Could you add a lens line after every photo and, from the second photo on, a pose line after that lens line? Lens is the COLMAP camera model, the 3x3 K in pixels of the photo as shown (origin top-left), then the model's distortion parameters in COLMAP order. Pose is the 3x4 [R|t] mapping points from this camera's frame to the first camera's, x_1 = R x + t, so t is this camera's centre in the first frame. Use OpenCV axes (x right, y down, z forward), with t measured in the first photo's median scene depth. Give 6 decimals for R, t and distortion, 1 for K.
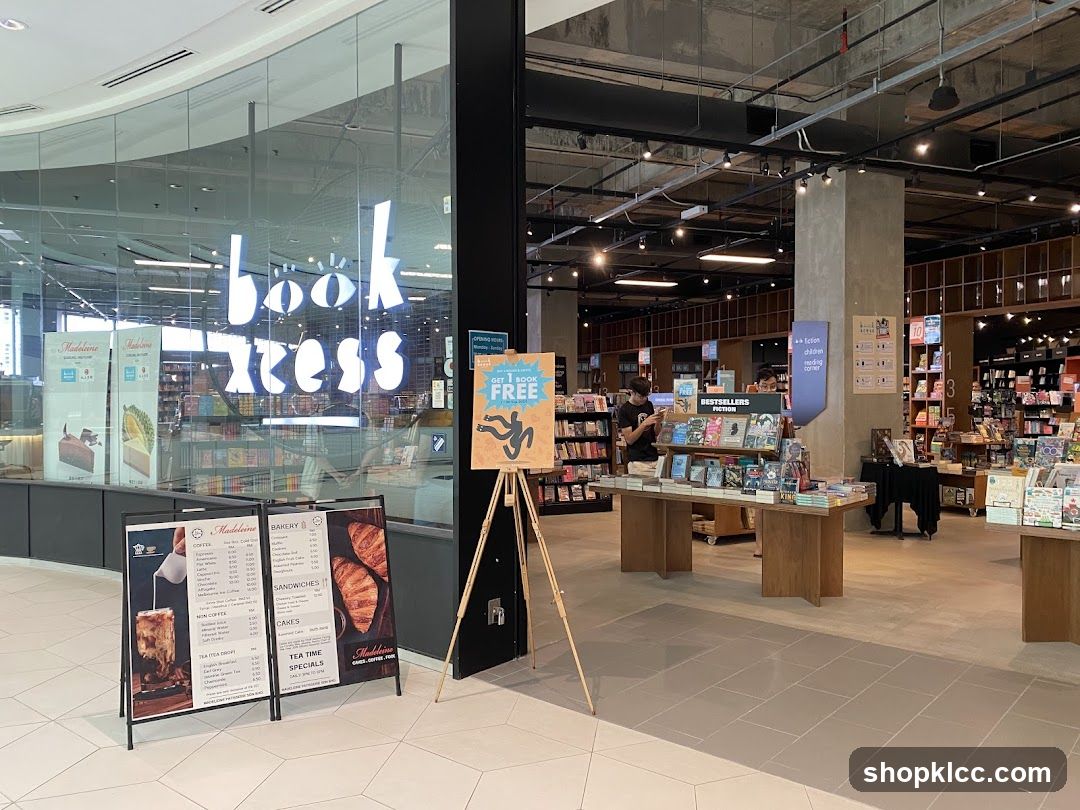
lens RADIAL K [[842.8, 0, 542.6], [0, 842.8, 401.5], [0, 0, 1]] dist [0.019399, 0.001080]
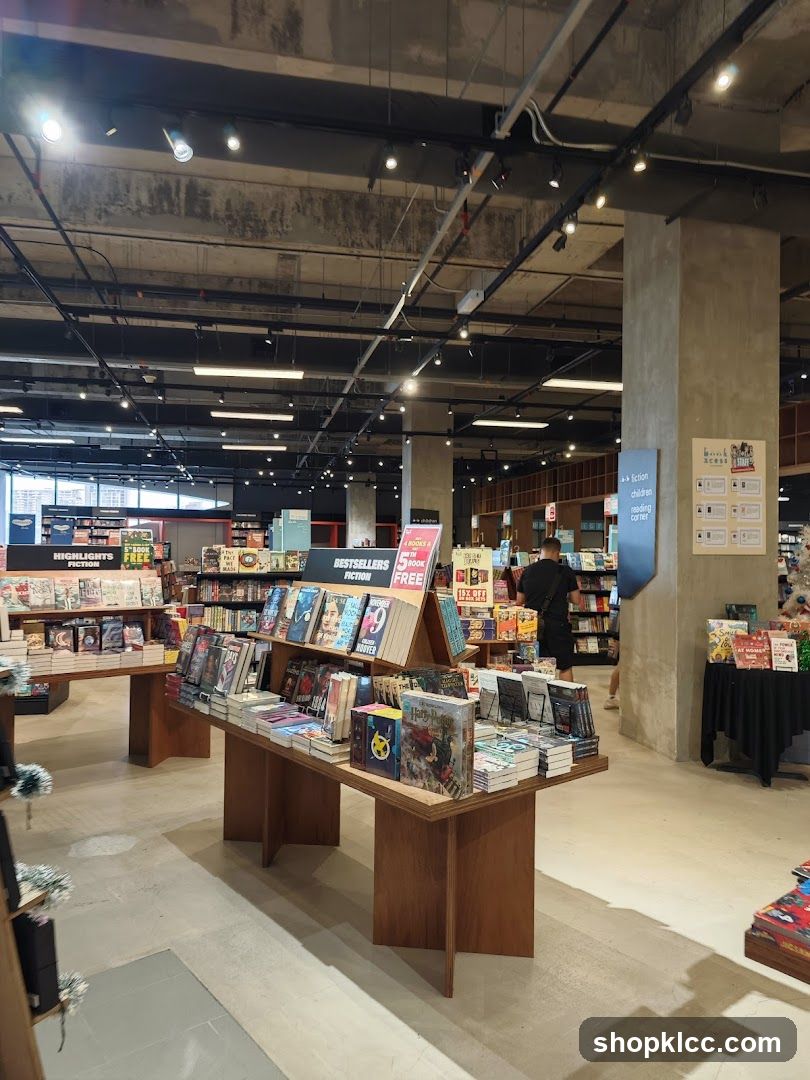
lens RADIAL K [[722.9, 0, 403.7], [0, 722.9, 540.2], [0, 0, 1]] dist [-0.002755, 0.003721]
pose [[0.981489, 0.012637, -0.191101, 0.249335], [-0.017362, 0.999583, -0.023074, -0.003330], [0.190730, 0.025965, 0.981299, 0.390247]]
